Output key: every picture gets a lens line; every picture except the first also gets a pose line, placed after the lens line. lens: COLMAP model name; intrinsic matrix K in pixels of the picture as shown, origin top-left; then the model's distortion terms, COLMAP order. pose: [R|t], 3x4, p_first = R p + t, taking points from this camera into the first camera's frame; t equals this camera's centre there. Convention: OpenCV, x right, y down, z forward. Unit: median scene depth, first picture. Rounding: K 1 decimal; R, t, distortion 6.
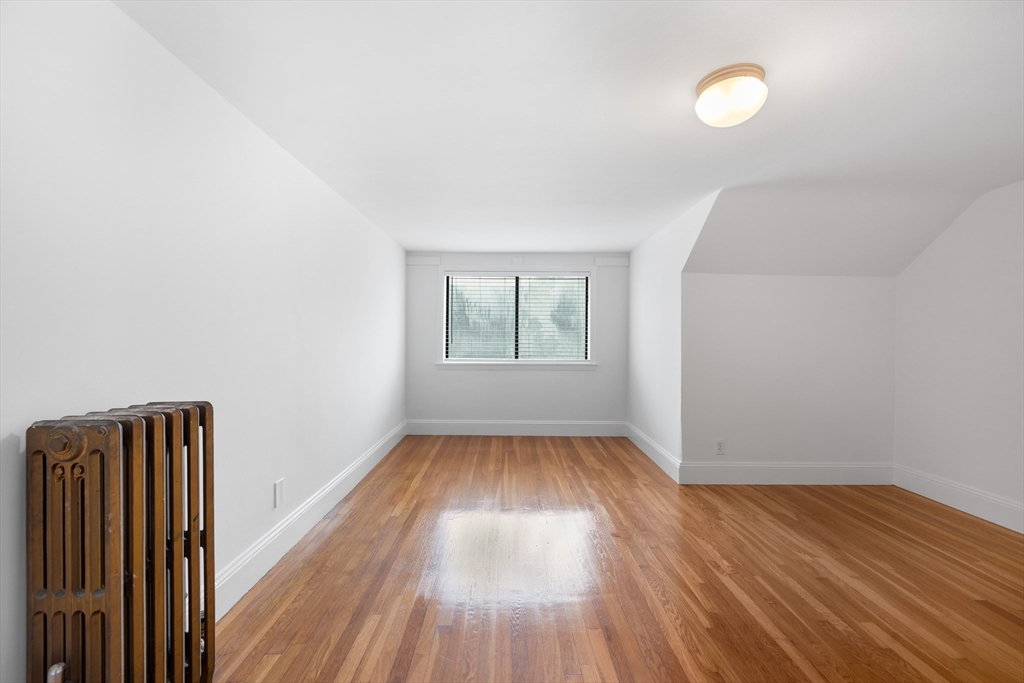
lens RADIAL K [[433.8, 0, 514.8], [0, 433.8, 342.6], [0, 0, 1]] dist [-0.000931, -0.000195]
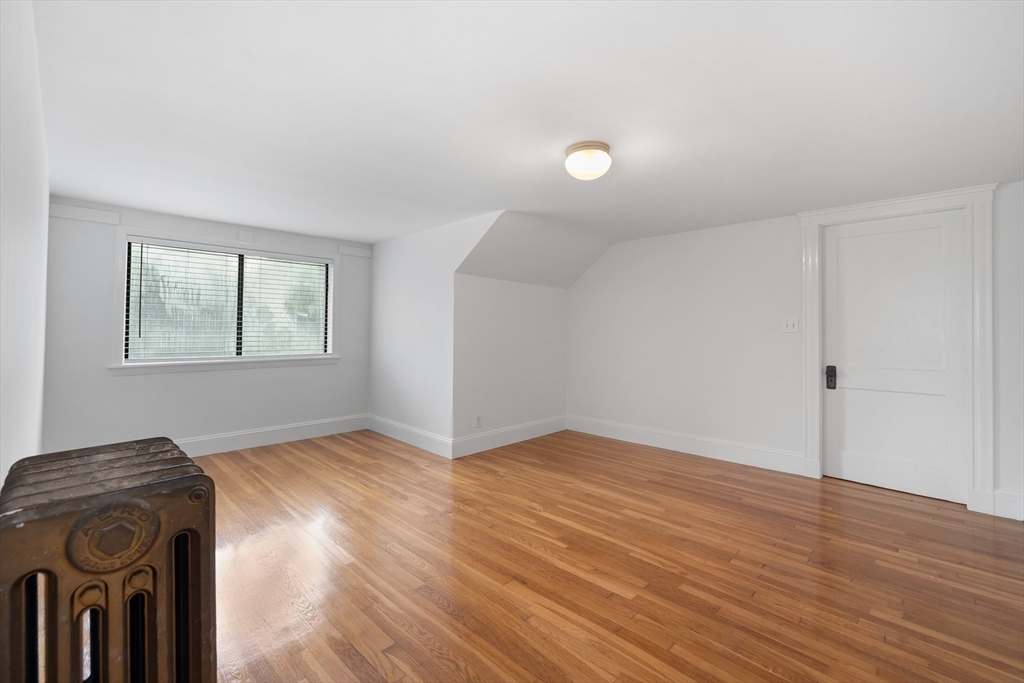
lens RADIAL K [[433.8, 0, 514.8], [0, 433.8, 342.6], [0, 0, 1]] dist [-0.000931, -0.000195]
pose [[0.699948, -0.021120, 0.713881, -0.224849], [0.002833, 0.999637, 0.026796, -0.007401], [-0.714188, -0.016734, 0.699754, 0.062654]]
